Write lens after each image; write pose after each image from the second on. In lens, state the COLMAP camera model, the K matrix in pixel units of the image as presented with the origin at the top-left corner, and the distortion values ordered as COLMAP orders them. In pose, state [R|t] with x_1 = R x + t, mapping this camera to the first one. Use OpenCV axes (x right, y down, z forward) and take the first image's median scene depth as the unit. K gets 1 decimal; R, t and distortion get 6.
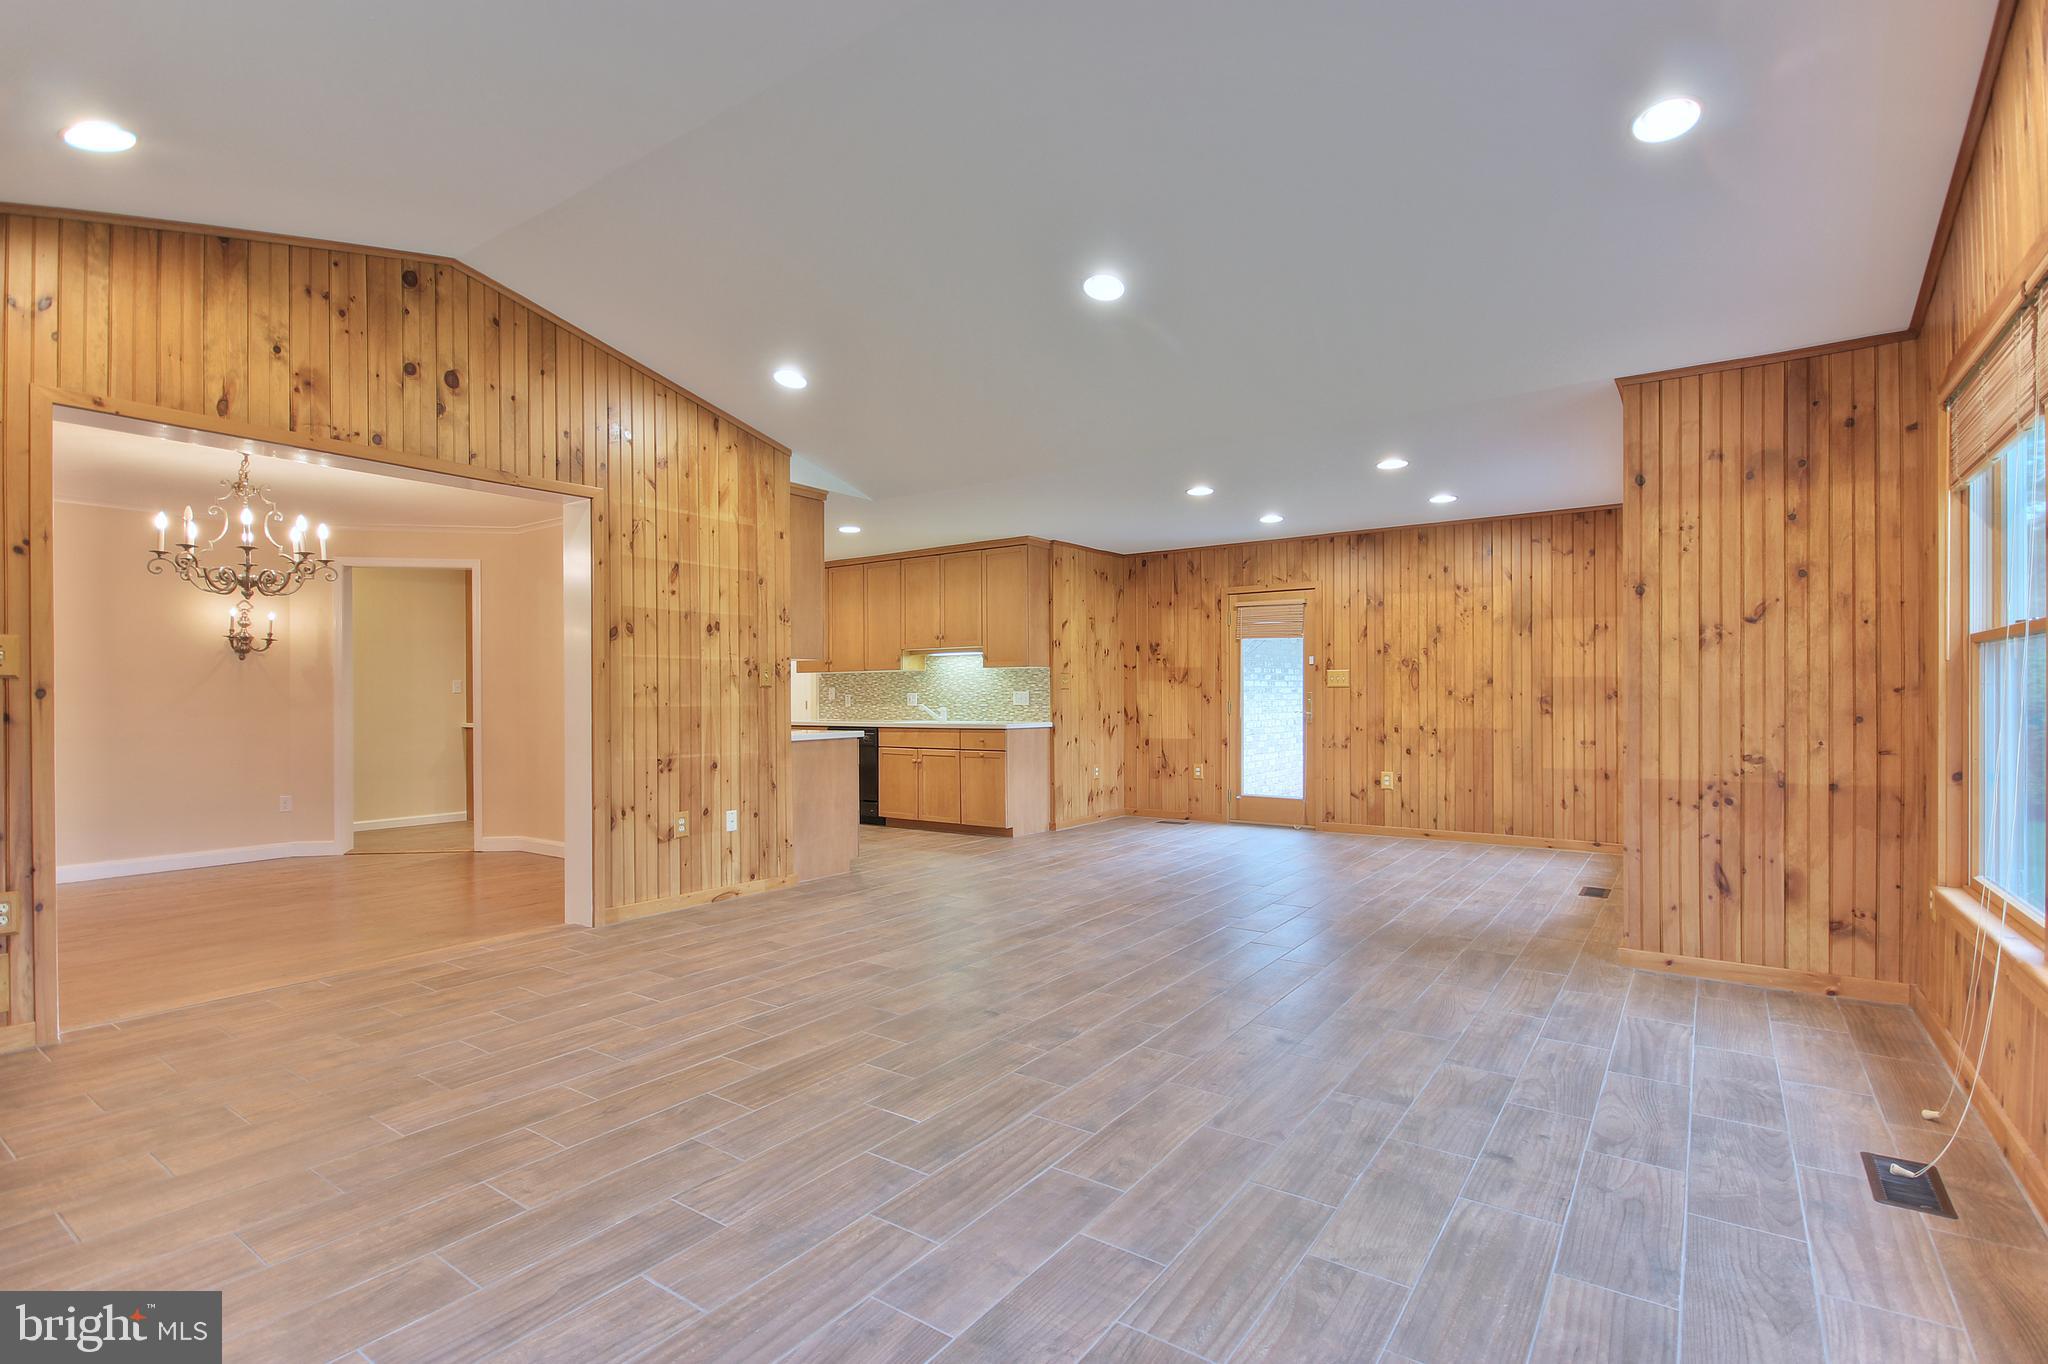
lens RADIAL K [[970.2, 0, 1029.2], [0, 970.2, 696.2], [0, 0, 1]] dist [0.016507, -0.000667]
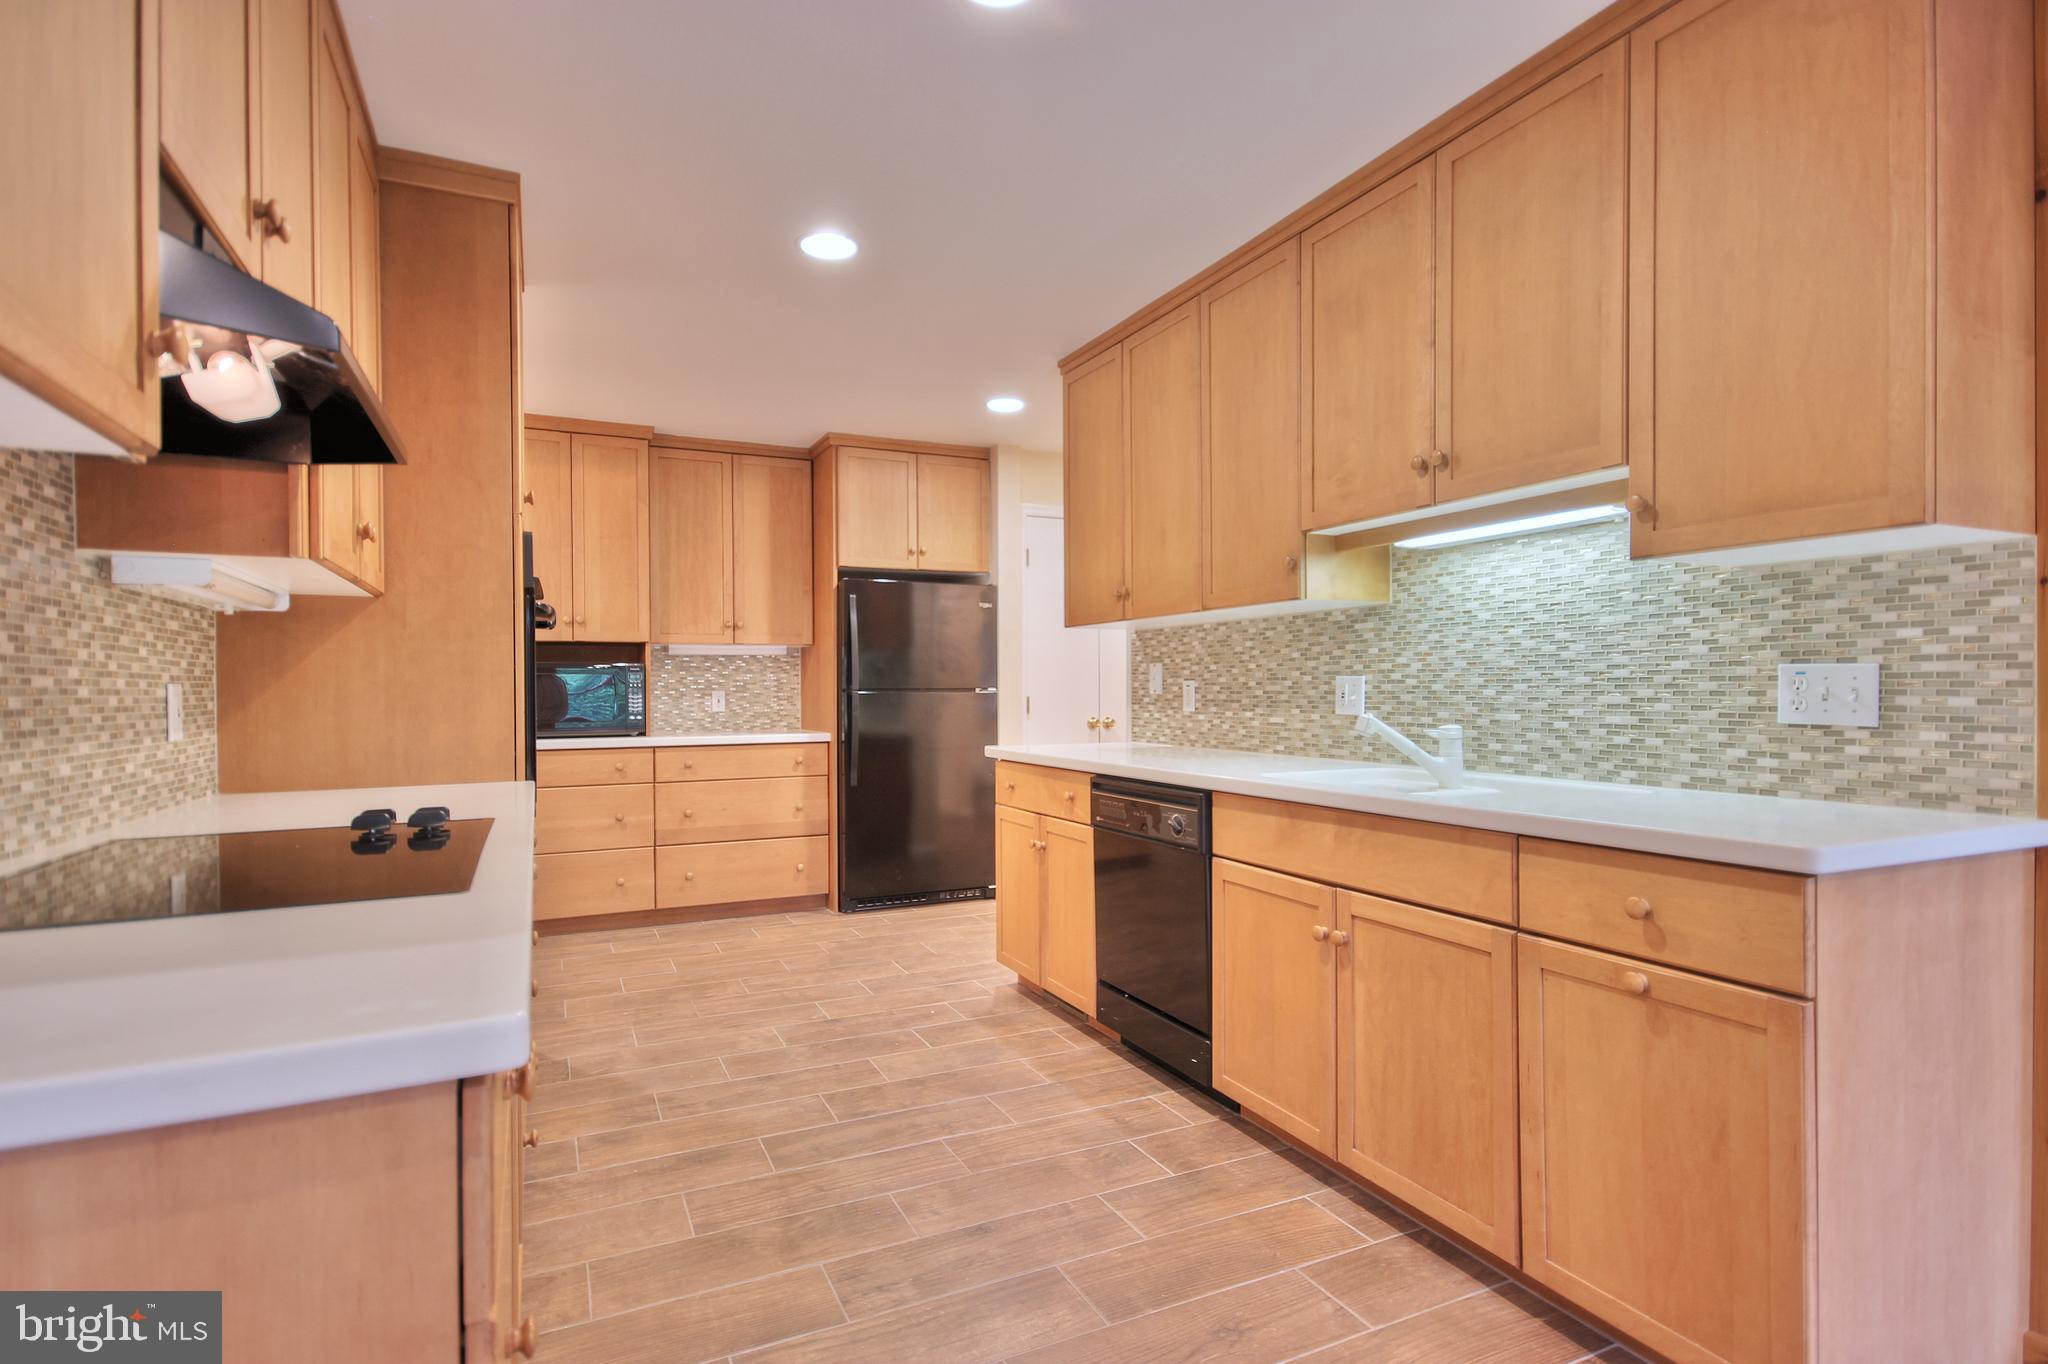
lens RADIAL K [[1034.2, 0, 1031.8], [0, 1034.2, 699.9], [0, 0, 1]] dist [0.002379, 0.002030]
pose [[0.876479, 0.005781, -0.481406, -0.055689], [0.001064, 0.999902, 0.013946, -0.000289], [0.481439, -0.012736, 0.876387, 0.748933]]
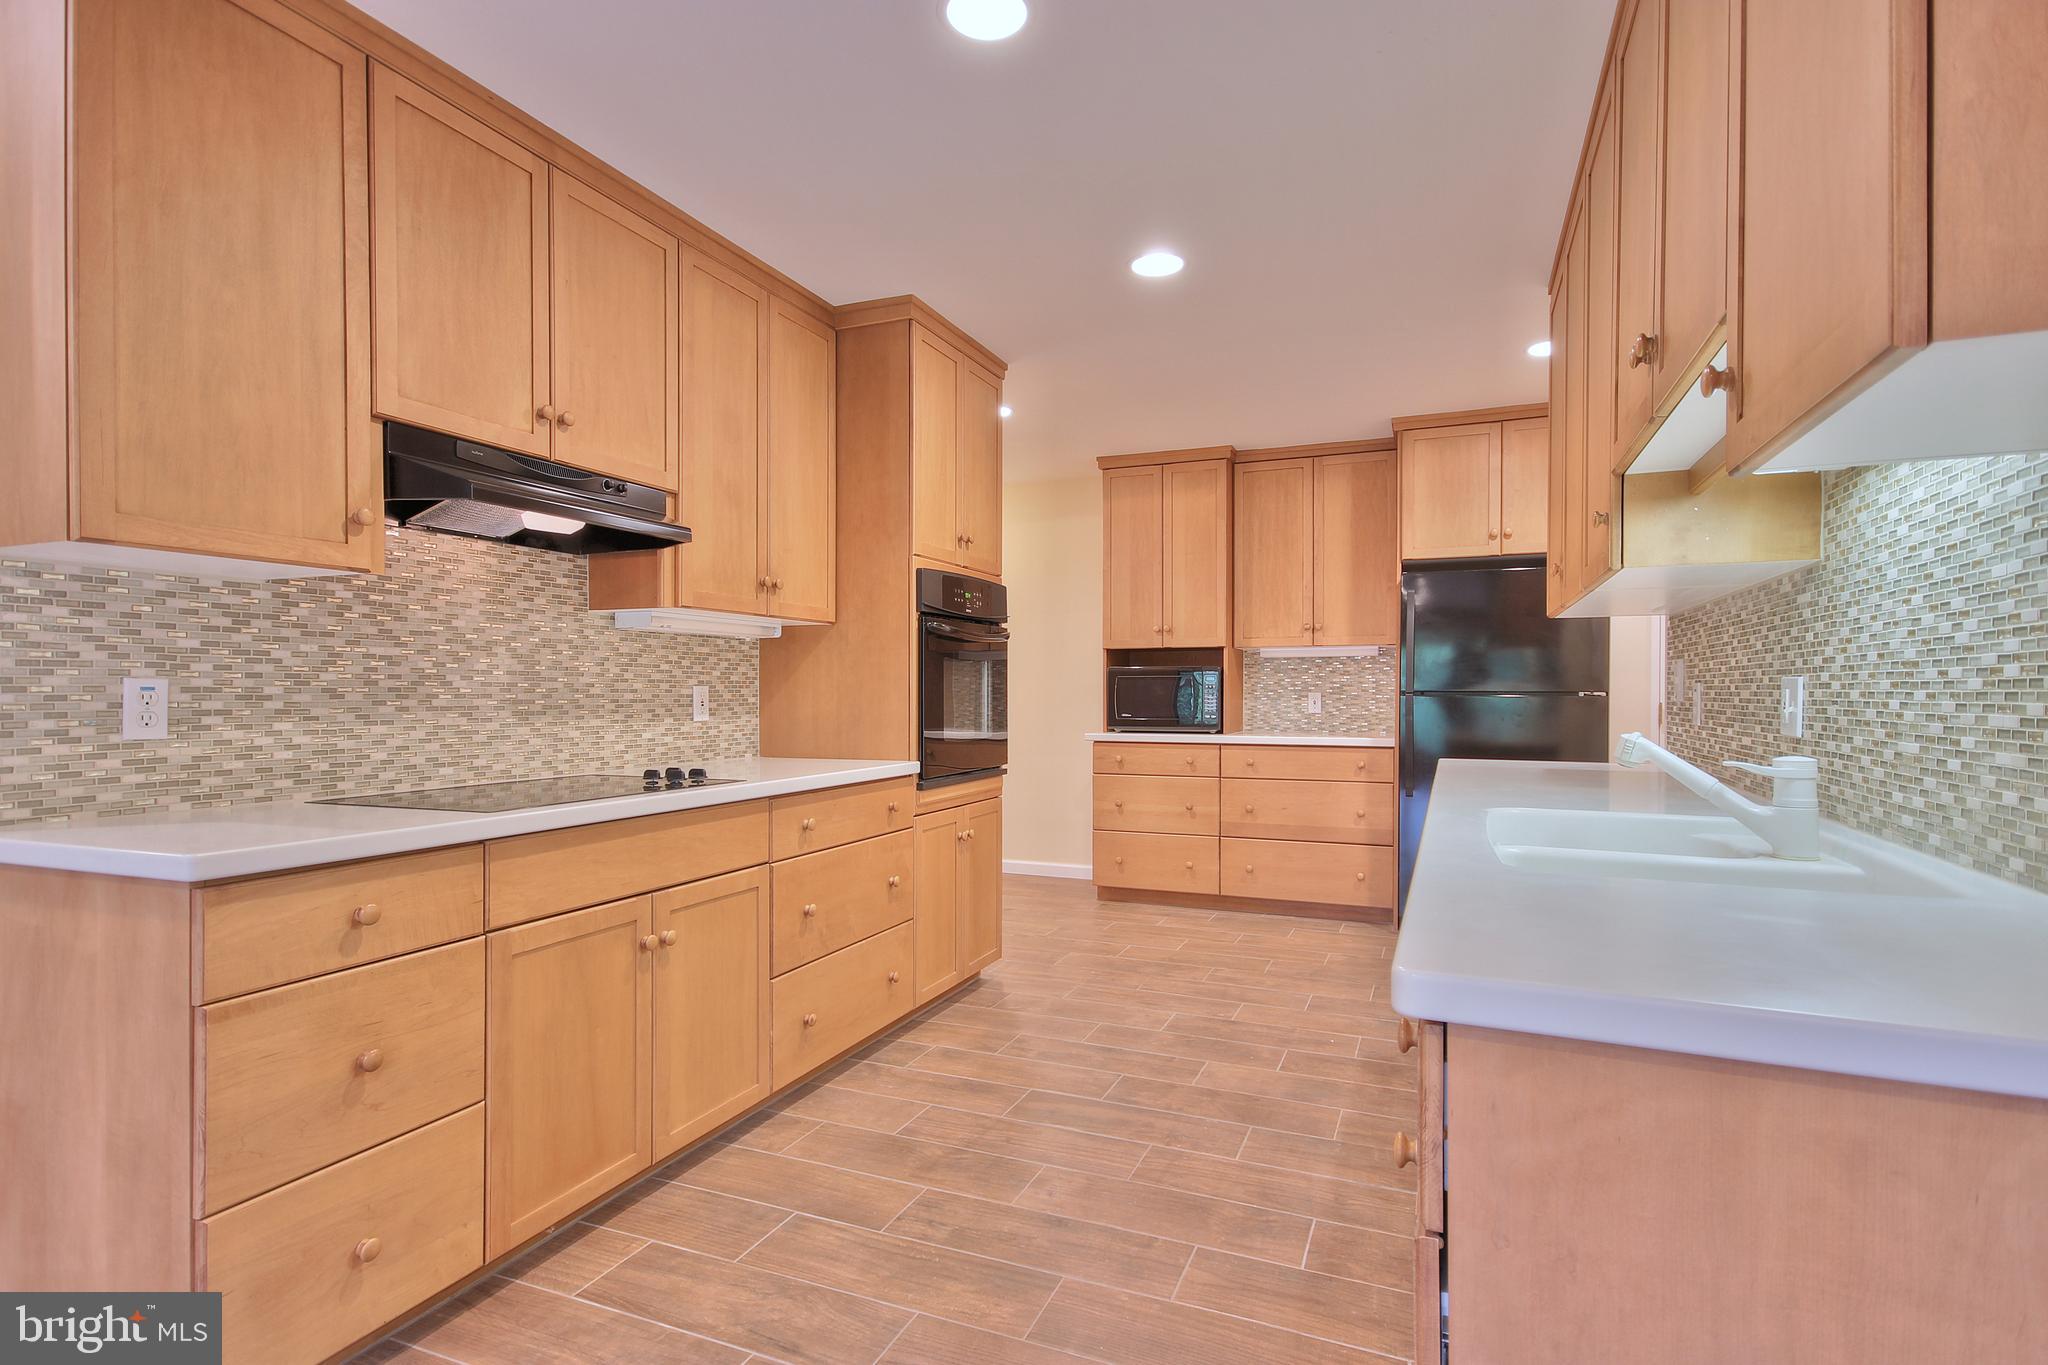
lens RADIAL K [[1034.2, 0, 1010.4], [0, 1034.2, 700.1], [0, 0, 1]] dist [0.002379, 0.002030]
pose [[0.209906, 0.014112, -0.977620, 0.067550], [-0.001449, 0.999899, 0.014122, -0.001222], [0.977720, -0.001548, 0.209906, 0.905997]]
